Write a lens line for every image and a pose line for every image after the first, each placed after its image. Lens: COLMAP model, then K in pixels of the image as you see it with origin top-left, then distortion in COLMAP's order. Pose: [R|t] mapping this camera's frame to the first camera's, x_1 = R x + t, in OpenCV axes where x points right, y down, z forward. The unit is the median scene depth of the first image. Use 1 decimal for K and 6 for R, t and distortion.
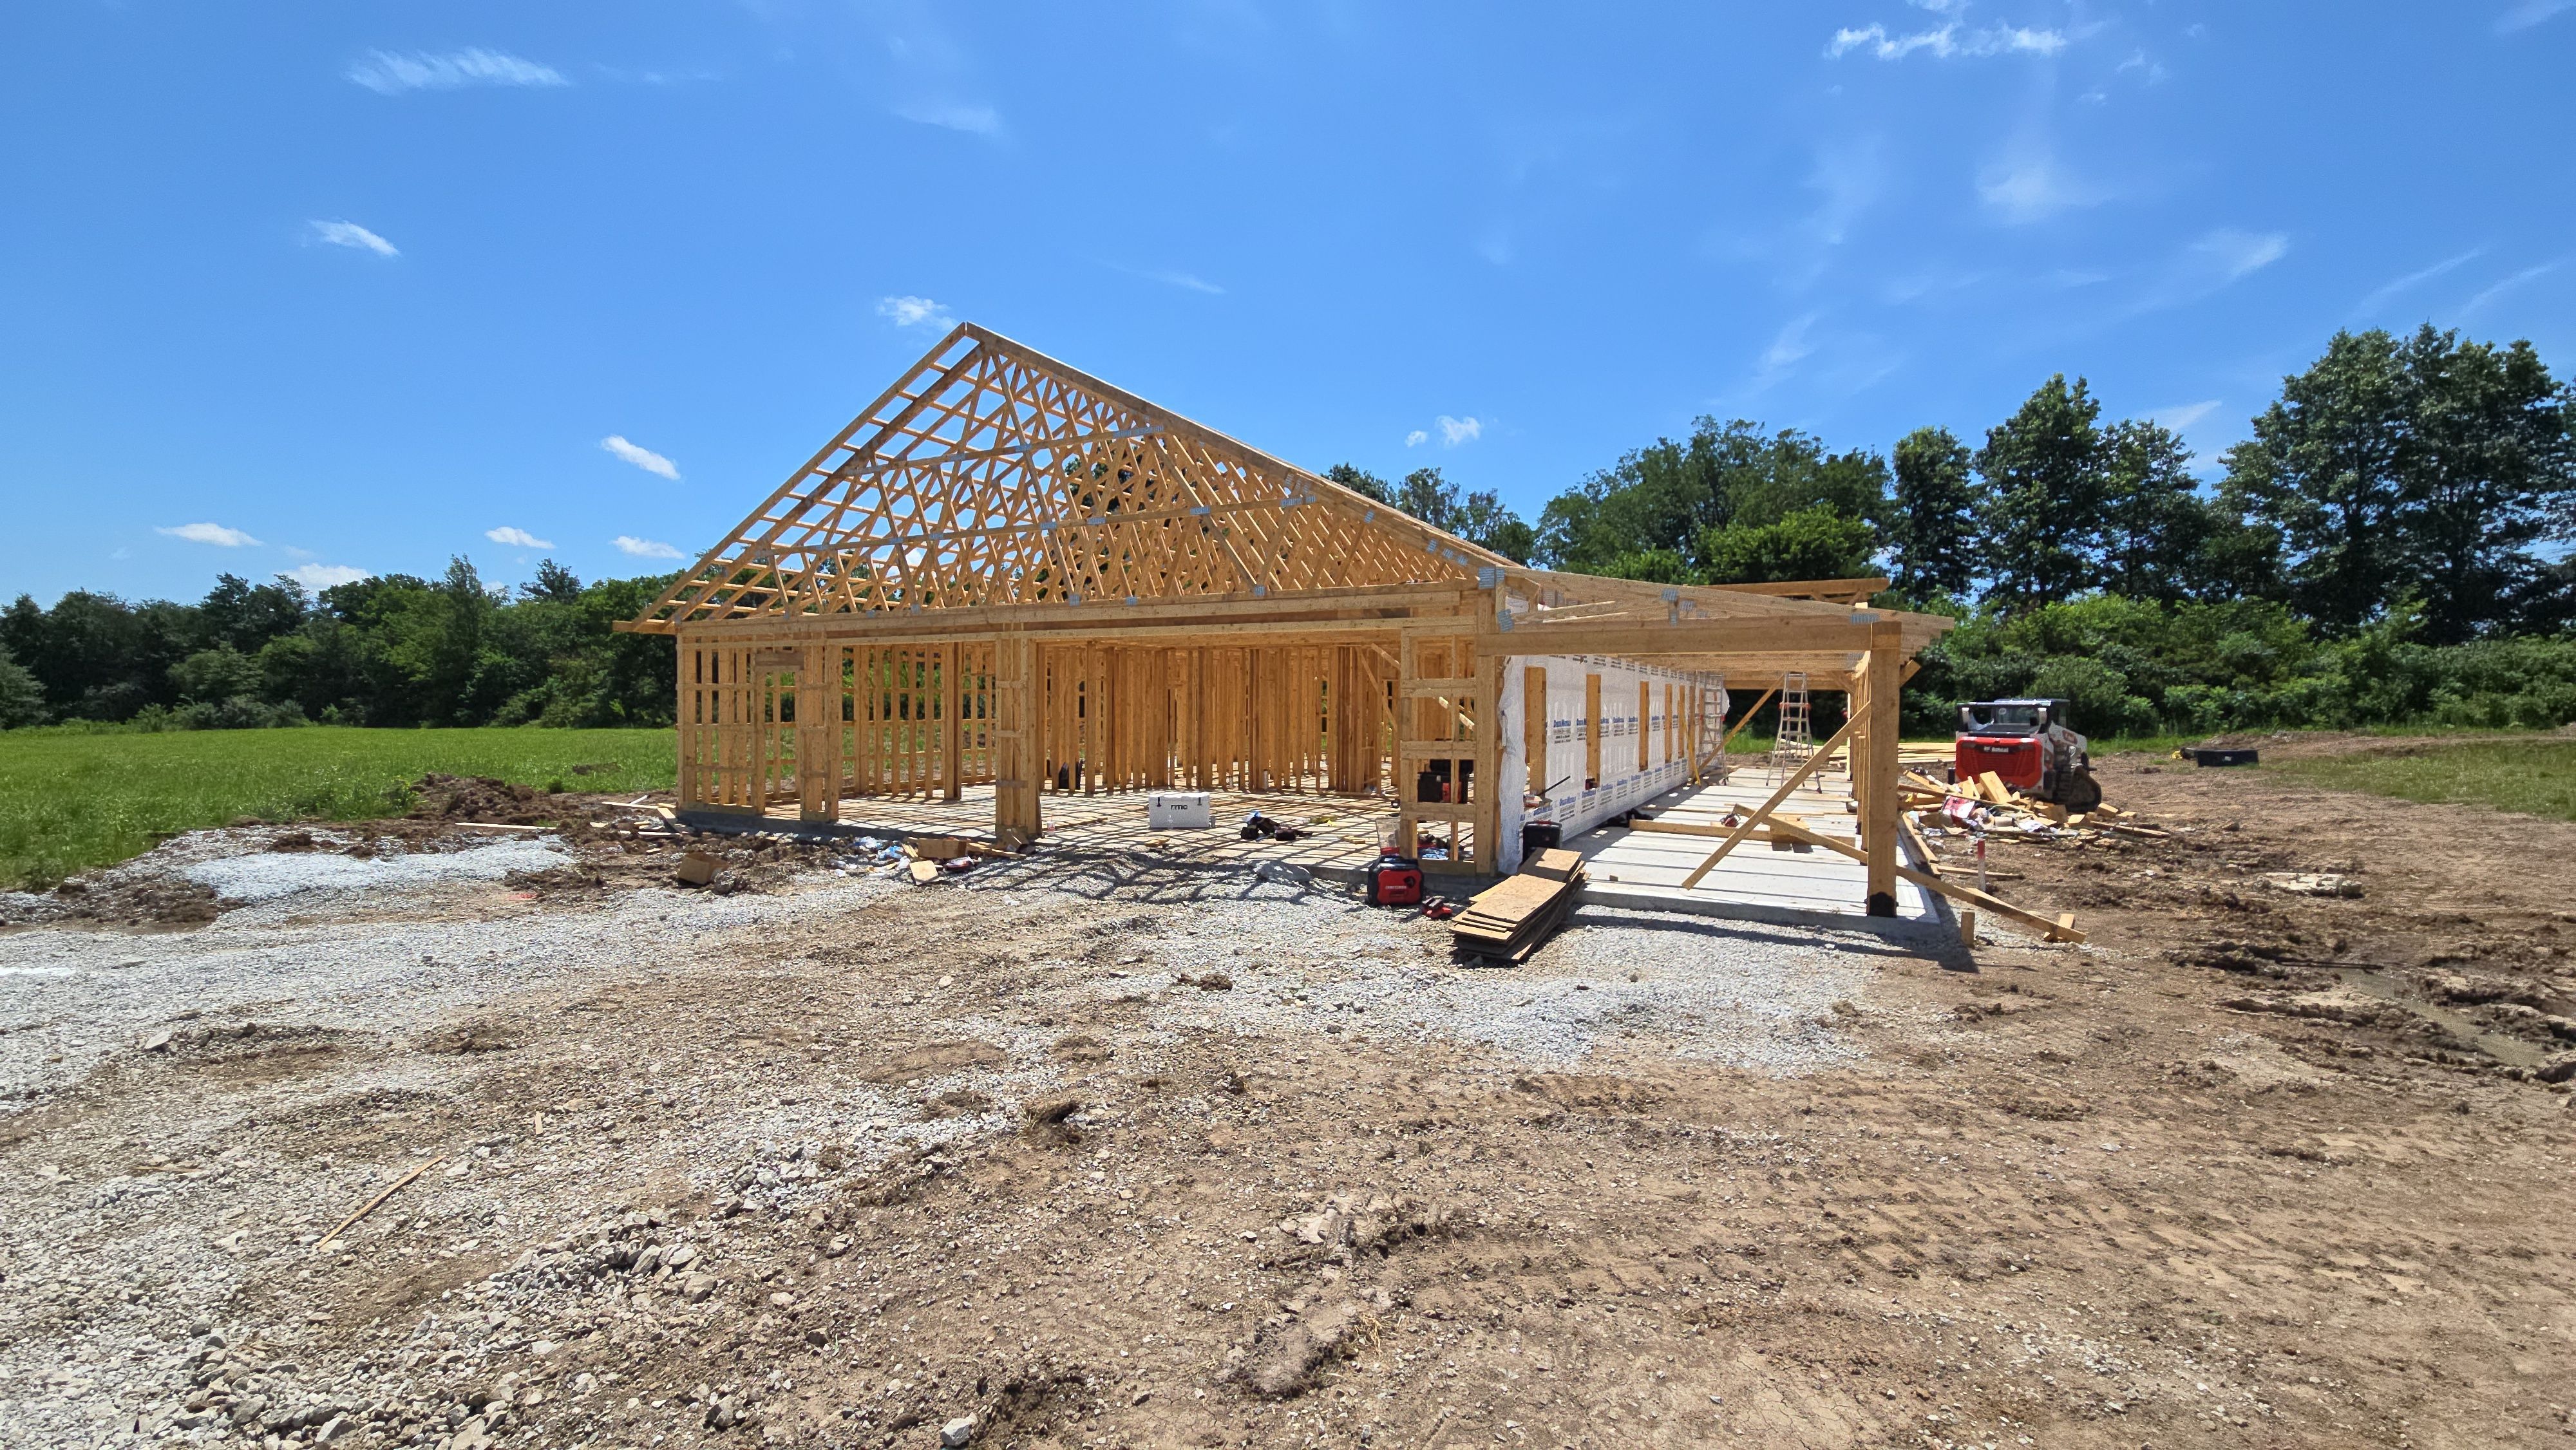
lens RADIAL K [[1120.7, 0, 1288.0], [0, 1120.7, 725.0], [0, 0, 1]] dist [0.010785, 0.000379]
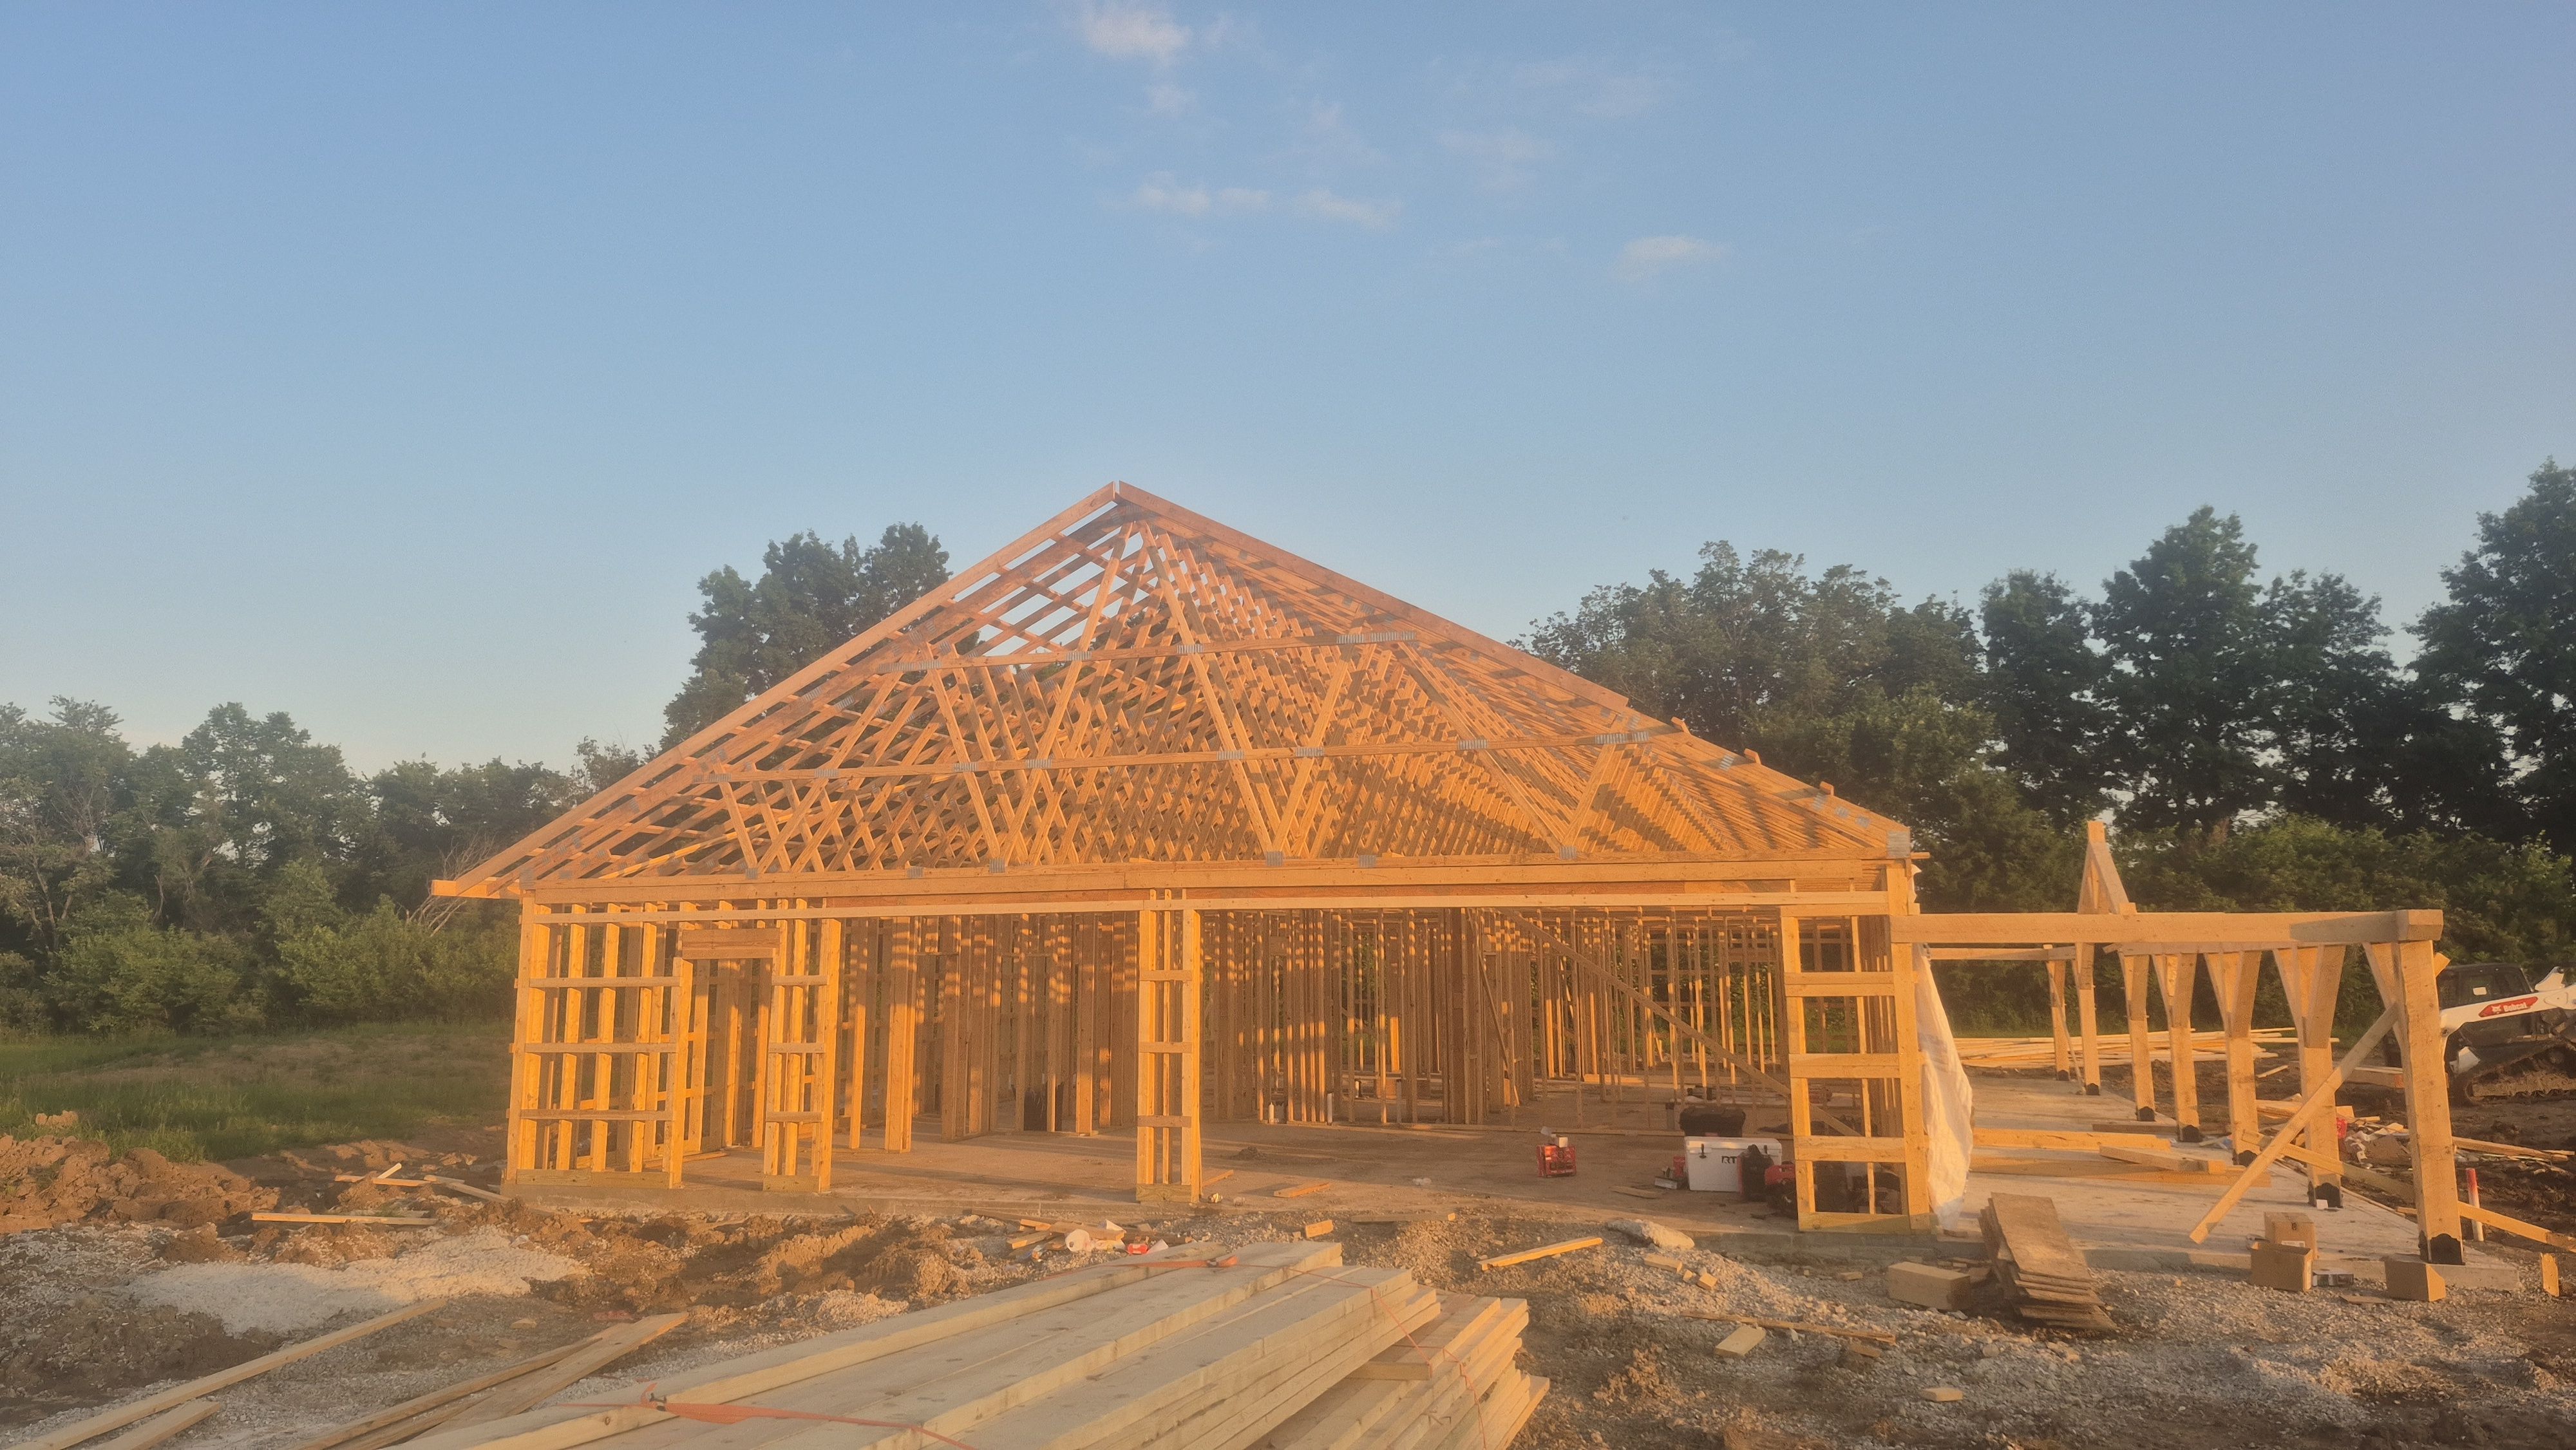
lens RADIAL K [[1914.4, 0, 1288.0], [0, 1914.4, 725.0], [0, 0, 1]] dist [0.021937, 0.088130]
pose [[0.980625, 0.013295, 0.195444, -0.132309], [0.014953, 0.989703, -0.142350, -0.006791], [-0.195324, 0.142515, 0.970329, -0.066546]]
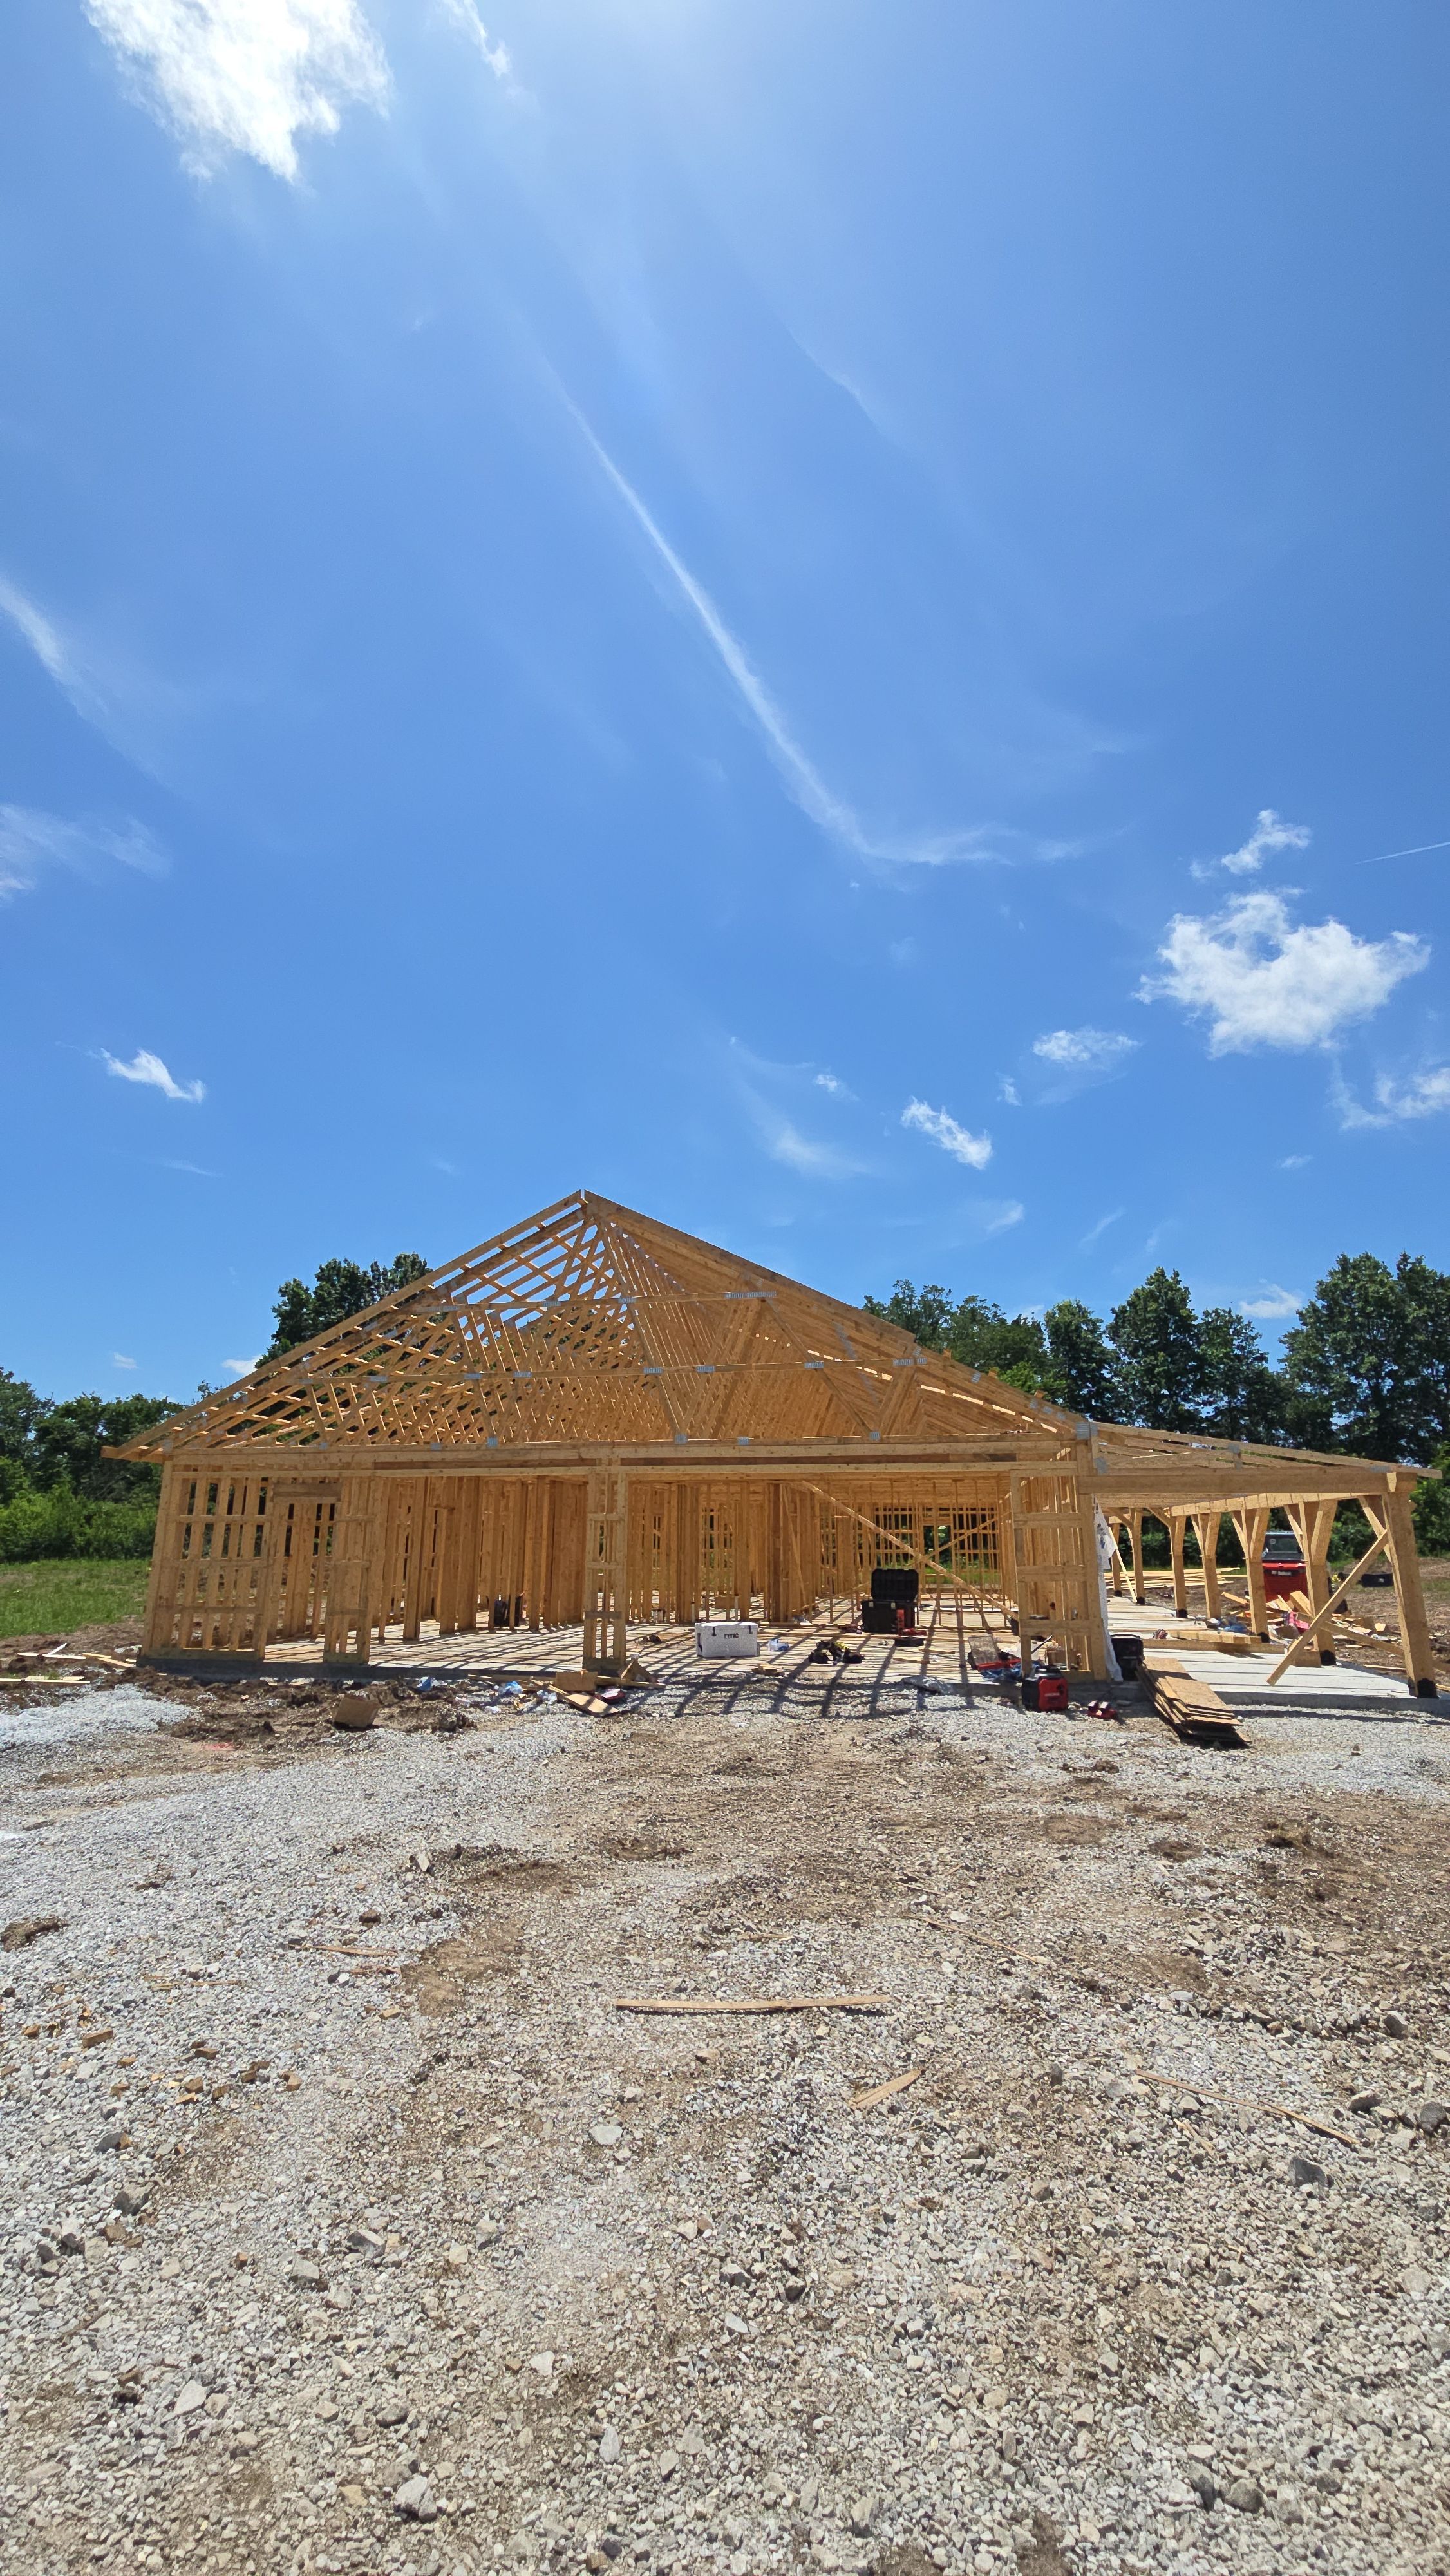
lens RADIAL K [[1120.7, 0, 725.0], [0, 1120.7, 1288.0], [0, 0, 1]] dist [0.010785, 0.000379]
pose [[0.959262, 0.059462, 0.276189, -0.143611], [0.007138, 0.972186, -0.234101, 0.001008], [-0.282428, 0.226535, 0.932157, -0.023259]]
